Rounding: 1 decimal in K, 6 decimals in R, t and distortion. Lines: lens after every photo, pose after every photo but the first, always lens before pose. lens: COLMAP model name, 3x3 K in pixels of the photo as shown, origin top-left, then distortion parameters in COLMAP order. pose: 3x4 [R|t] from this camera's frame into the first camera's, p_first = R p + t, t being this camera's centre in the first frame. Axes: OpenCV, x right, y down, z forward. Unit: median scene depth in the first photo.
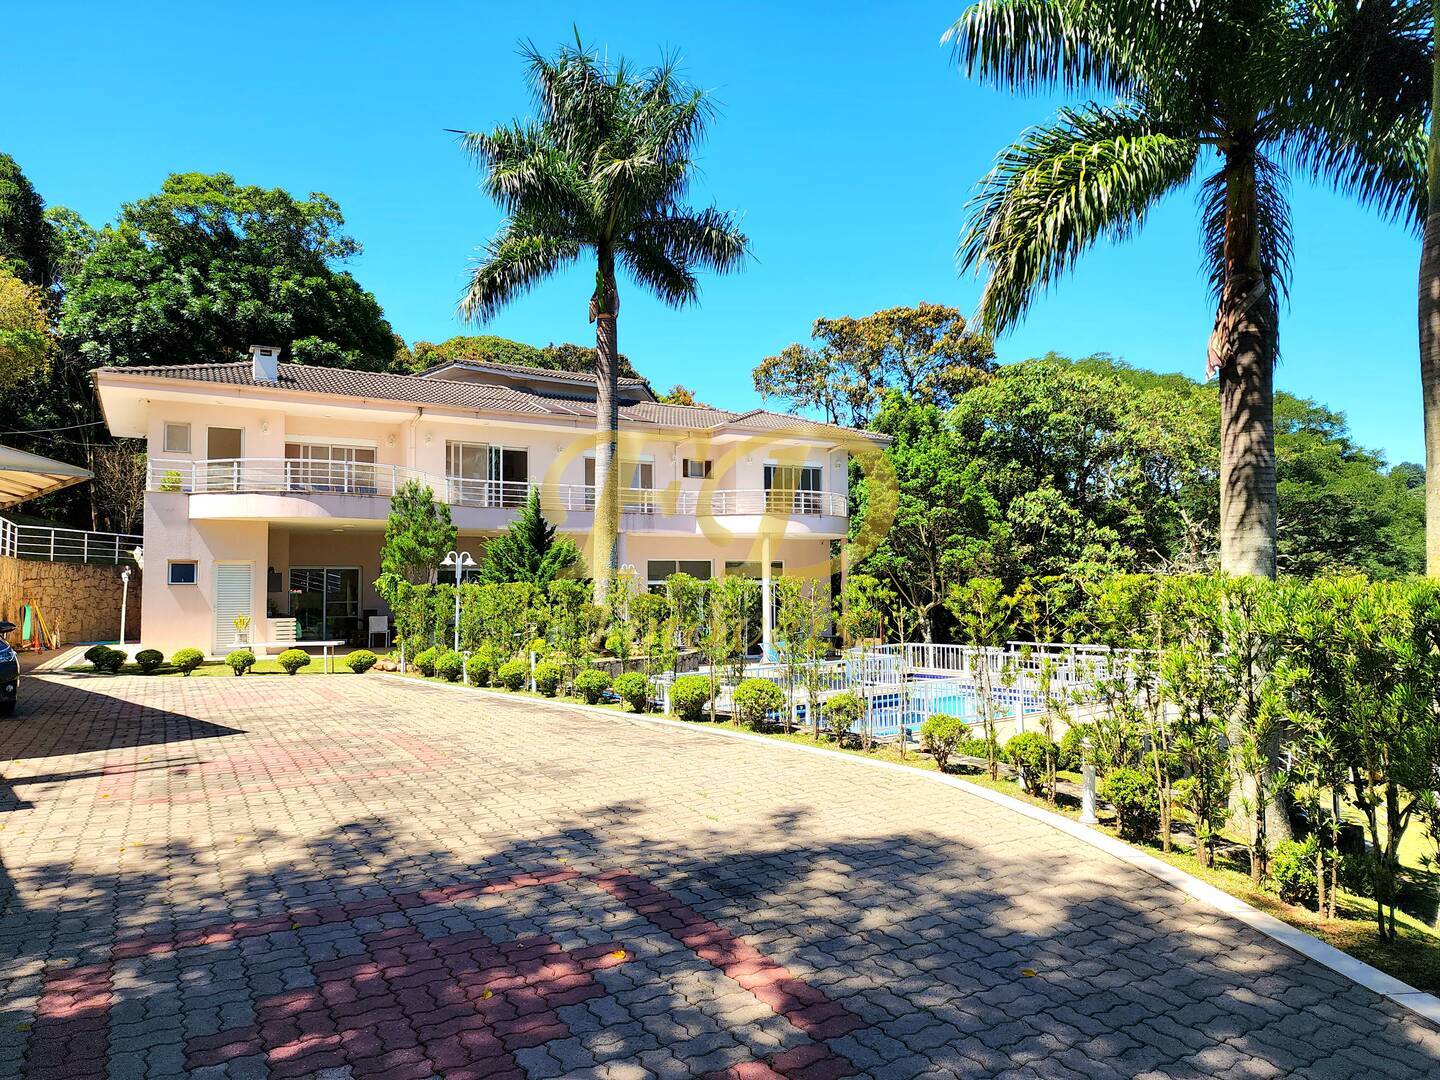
lens RADIAL K [[946.7, 0, 720.0], [0, 946.7, 540.0], [0, 0, 1]] dist [0.082463, -0.064732]
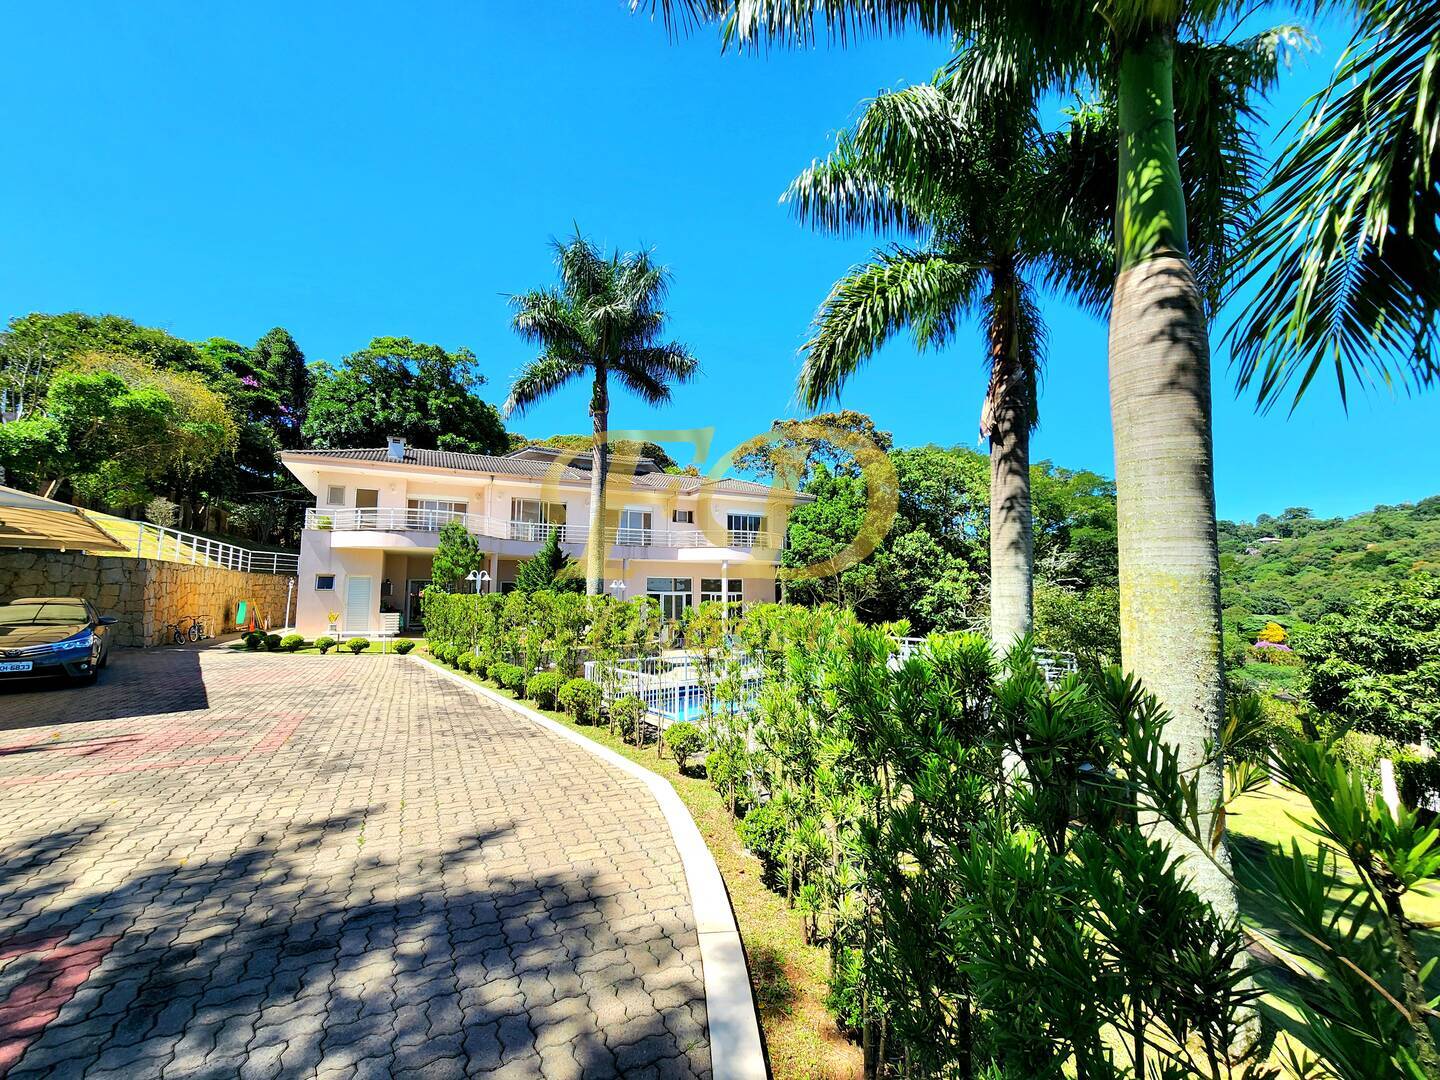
lens RADIAL K [[585.0, 0, 705.1], [0, 585.0, 536.9], [0, 0, 1]] dist [0.003342, 0.000566]
pose [[0.997715, 0.006460, -0.067249, 0.077647], [-0.009511, 0.998935, -0.045157, -0.001598], [0.066886, 0.045693, 0.996714, 0.082943]]
